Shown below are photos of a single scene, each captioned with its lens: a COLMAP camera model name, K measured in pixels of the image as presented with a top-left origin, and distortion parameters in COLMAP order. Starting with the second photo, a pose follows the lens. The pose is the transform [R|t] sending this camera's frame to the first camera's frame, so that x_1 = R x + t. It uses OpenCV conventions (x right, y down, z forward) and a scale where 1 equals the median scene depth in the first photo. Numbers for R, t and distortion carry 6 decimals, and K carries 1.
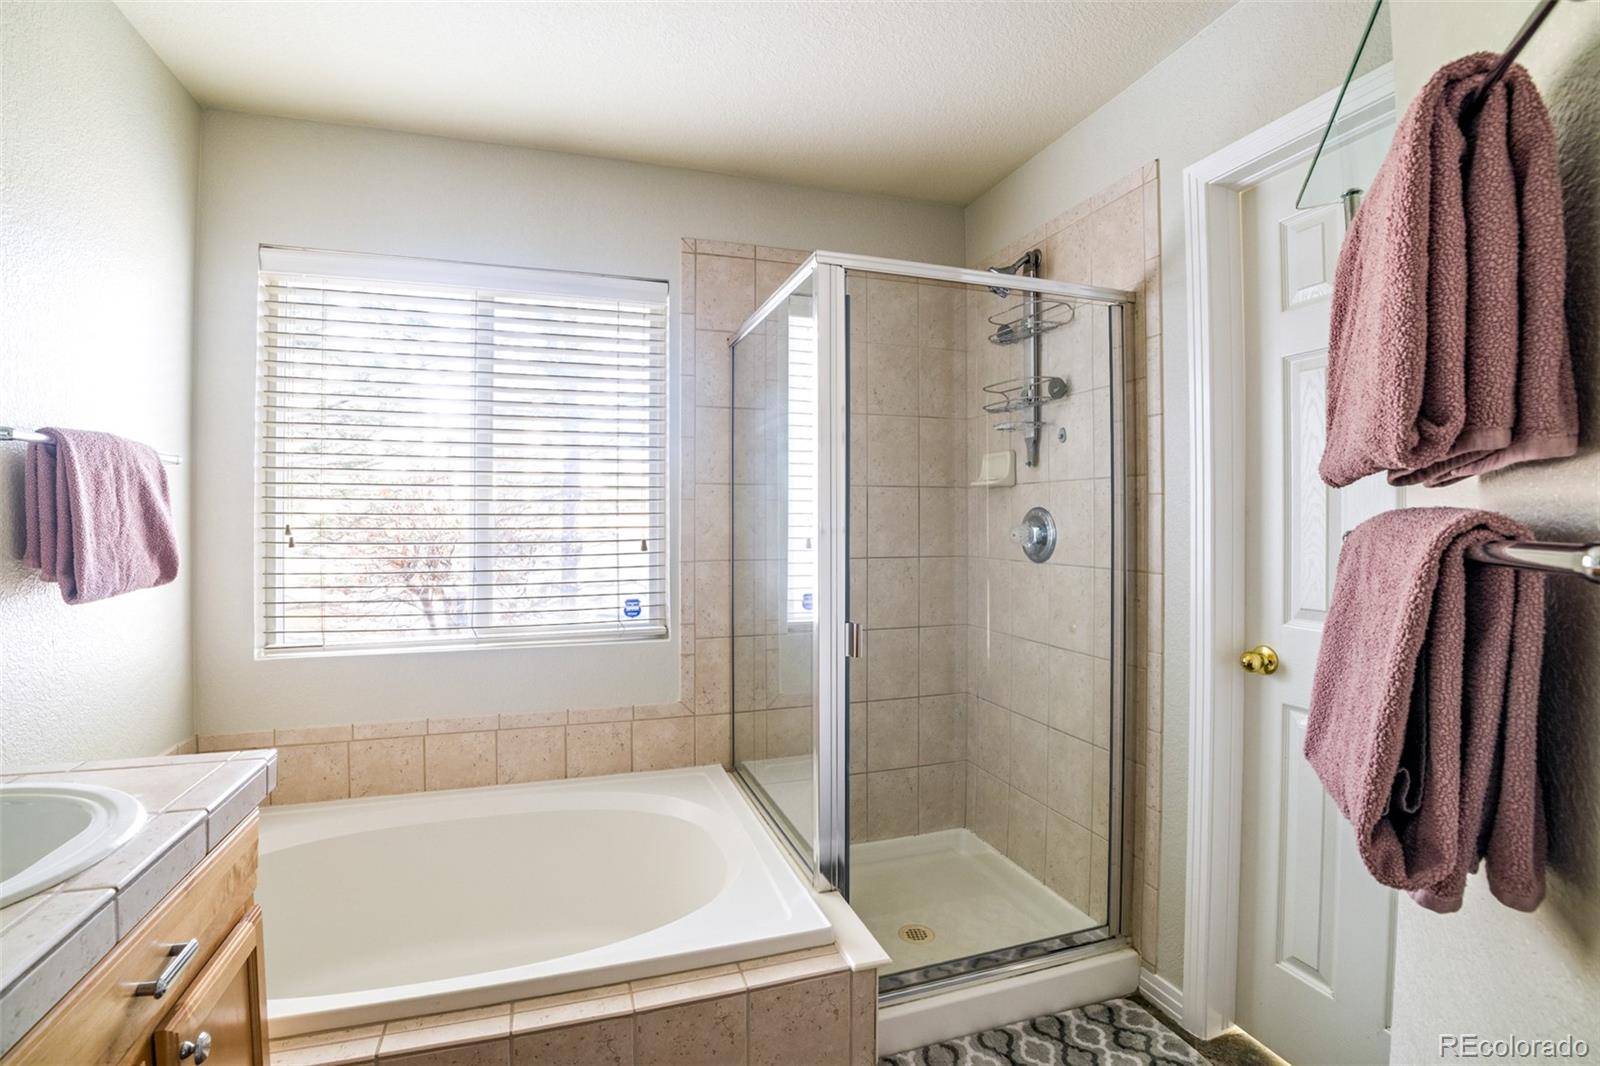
lens RADIAL K [[742.3, 0, 794.6], [0, 742.3, 520.1], [0, 0, 1]] dist [-0.045580, 0.000782]
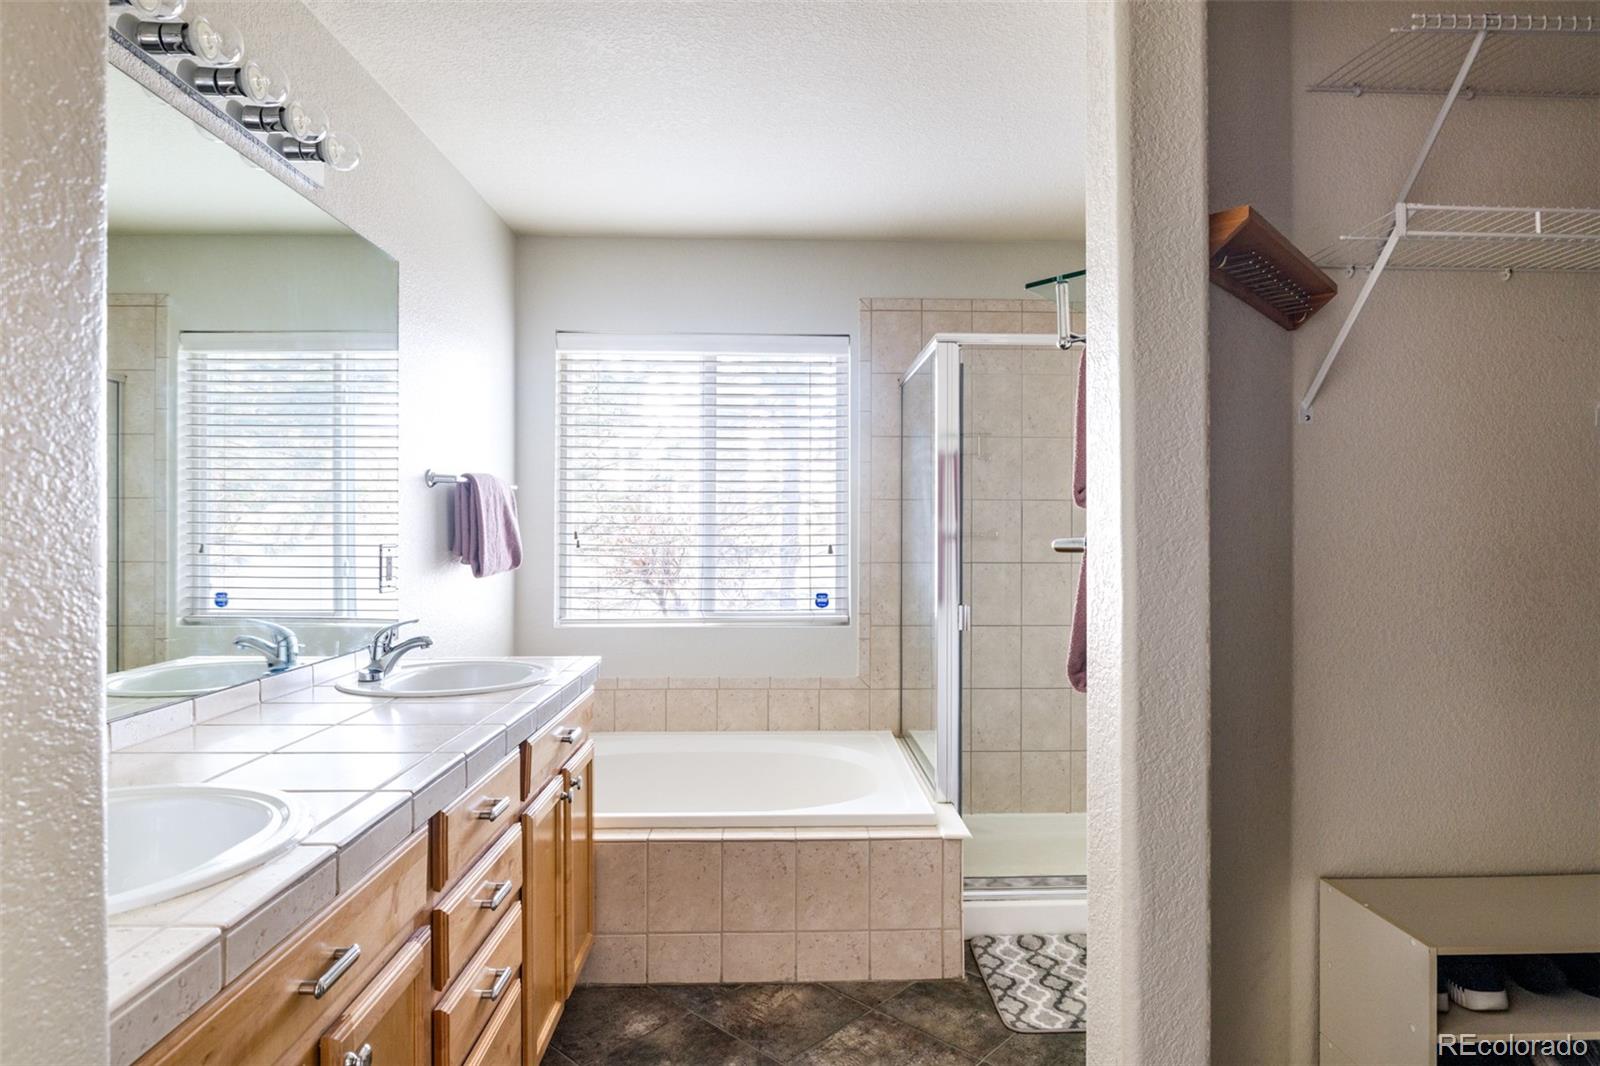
lens RADIAL K [[884.7, 0, 800.0], [0, 884.7, 533.0], [0, 0, 1]] dist [-0.000762, -0.000096]
pose [[0.957511, 0.005258, -0.288350, 0.176530], [-0.003870, 0.999978, 0.005384, -0.001123], [0.288372, -0.004039, 0.957510, -0.437795]]
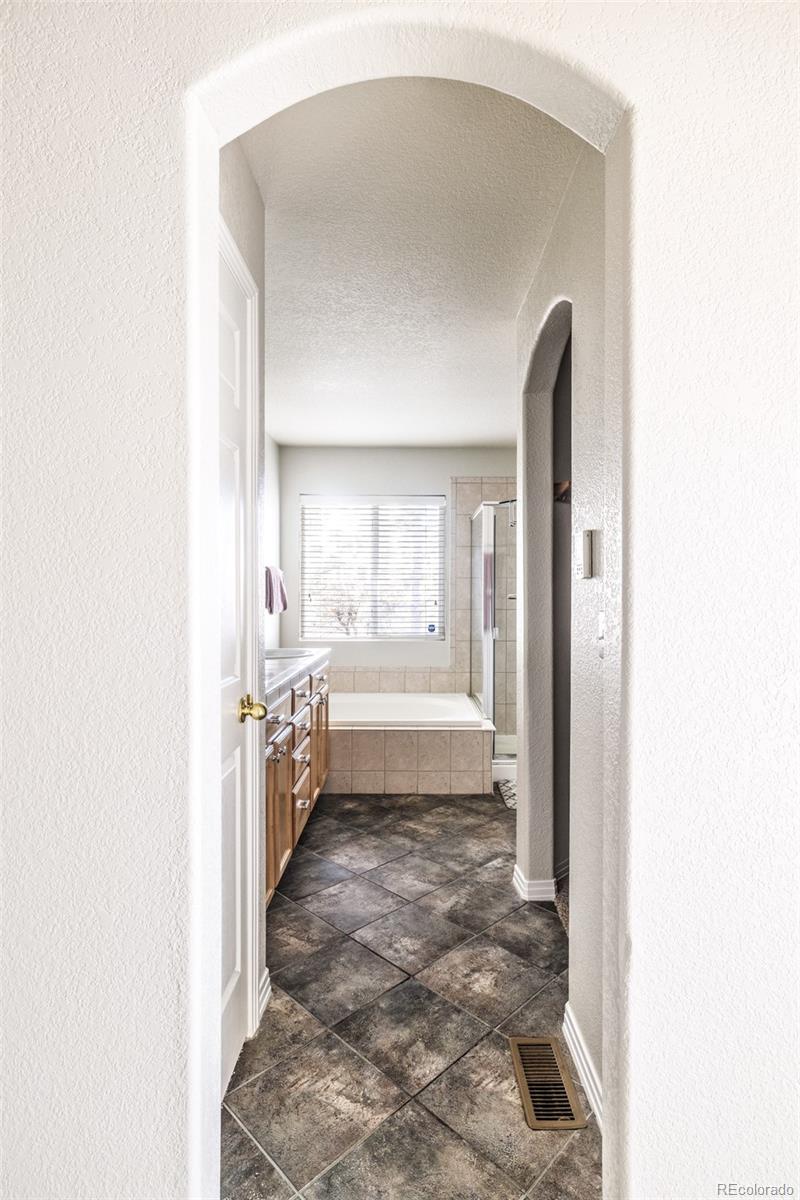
lens RADIAL K [[589.4, 0, 400.0], [0, 589.4, 600.0], [0, 0, 1]] dist [-0.000287, -0.000016]
pose [[0.944828, 0.008442, -0.327458, 0.331803], [-0.004527, 0.999909, 0.012716, 0.000665], [0.327536, -0.010532, 0.944780, -0.910538]]
